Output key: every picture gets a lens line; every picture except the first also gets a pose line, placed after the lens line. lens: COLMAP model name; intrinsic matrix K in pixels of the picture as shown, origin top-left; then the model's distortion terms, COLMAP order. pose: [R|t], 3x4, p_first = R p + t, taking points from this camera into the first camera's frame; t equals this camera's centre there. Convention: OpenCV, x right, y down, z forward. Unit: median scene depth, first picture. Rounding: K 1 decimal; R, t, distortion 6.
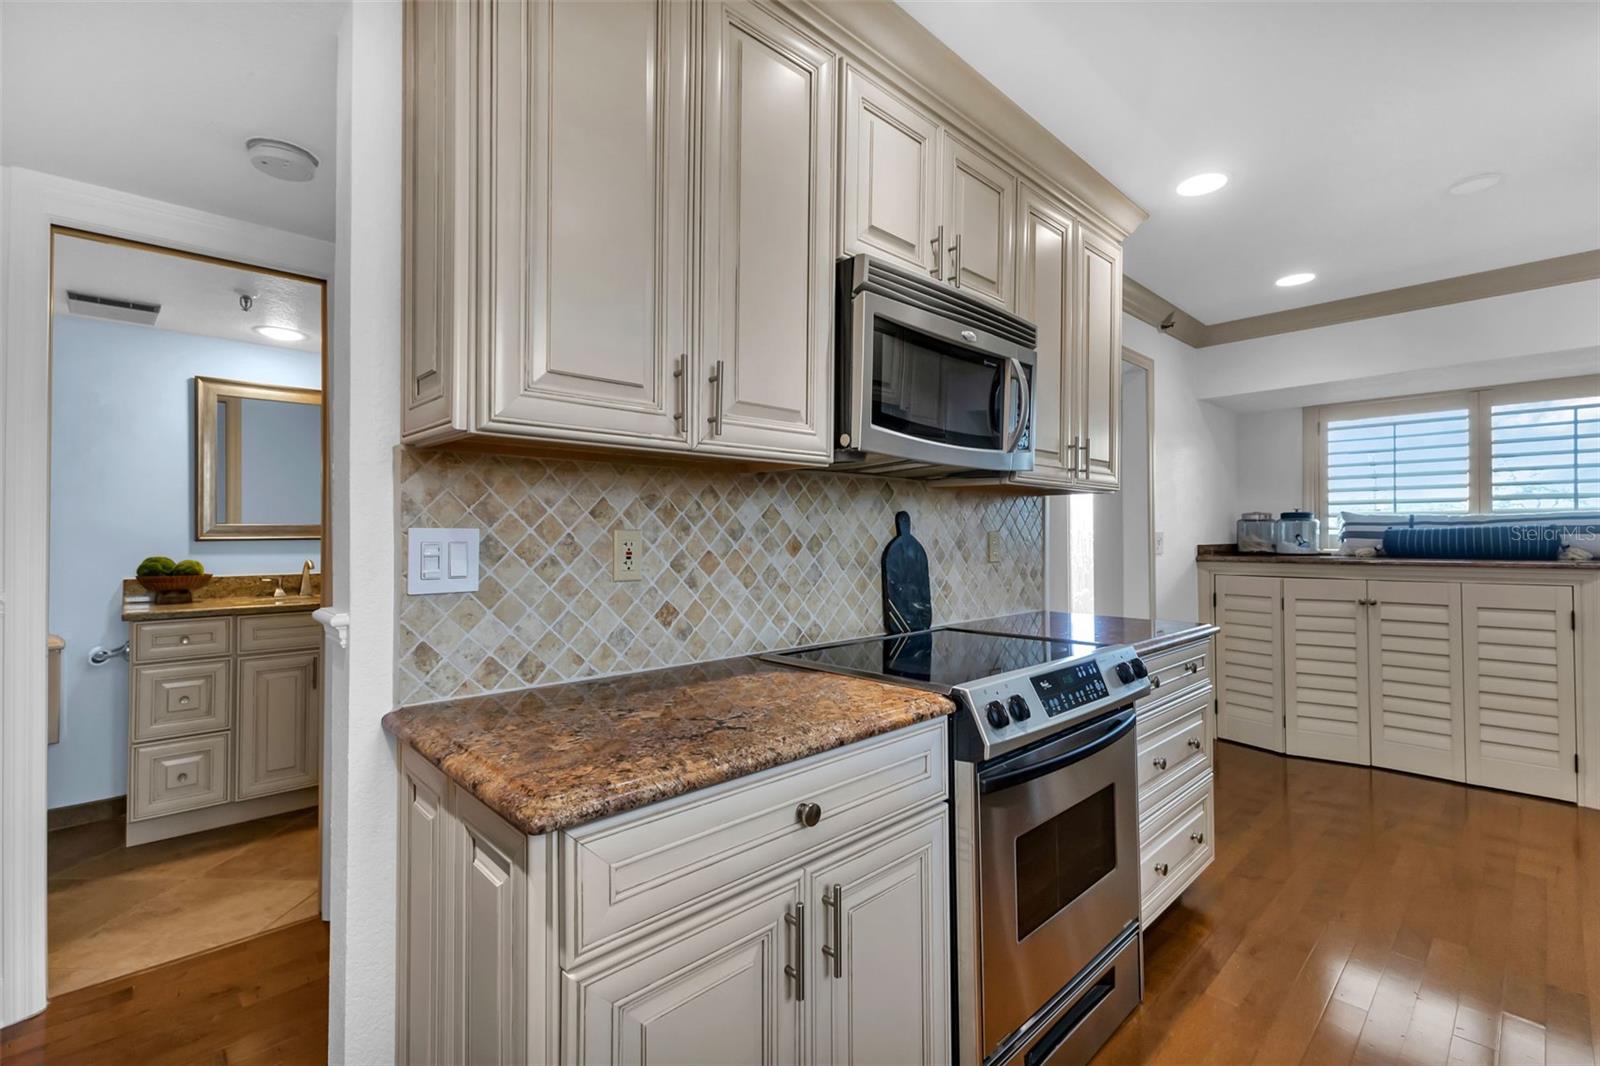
lens RADIAL K [[705.1, 0, 802.0], [0, 705.1, 530.1], [0, 0, 1]] dist [0.014031, -0.003775]
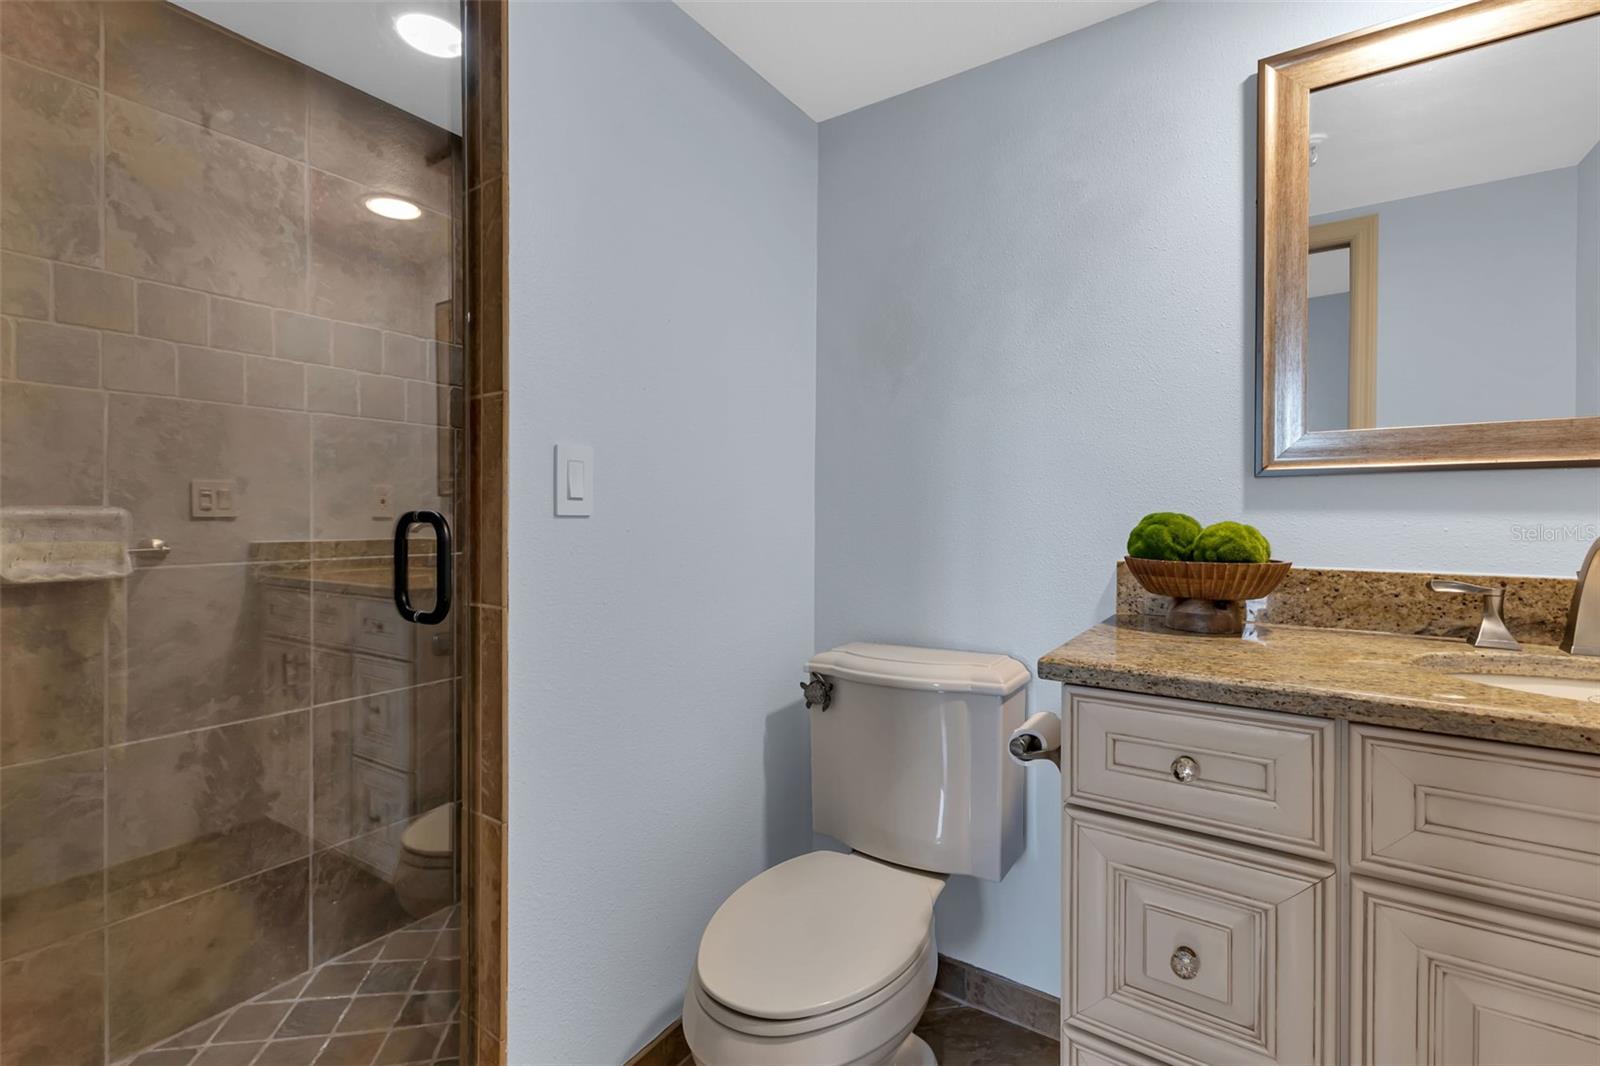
lens RADIAL K [[705.1, 0, 805.4], [0, 705.1, 521.1], [0, 0, 1]] dist [0.014031, -0.003775]
pose [[0.216348, 0.003695, -0.976309, -0.521139], [0.005467, 0.999973, 0.004996, 0.037239], [0.976301, -0.006419, 0.216322, 0.668091]]
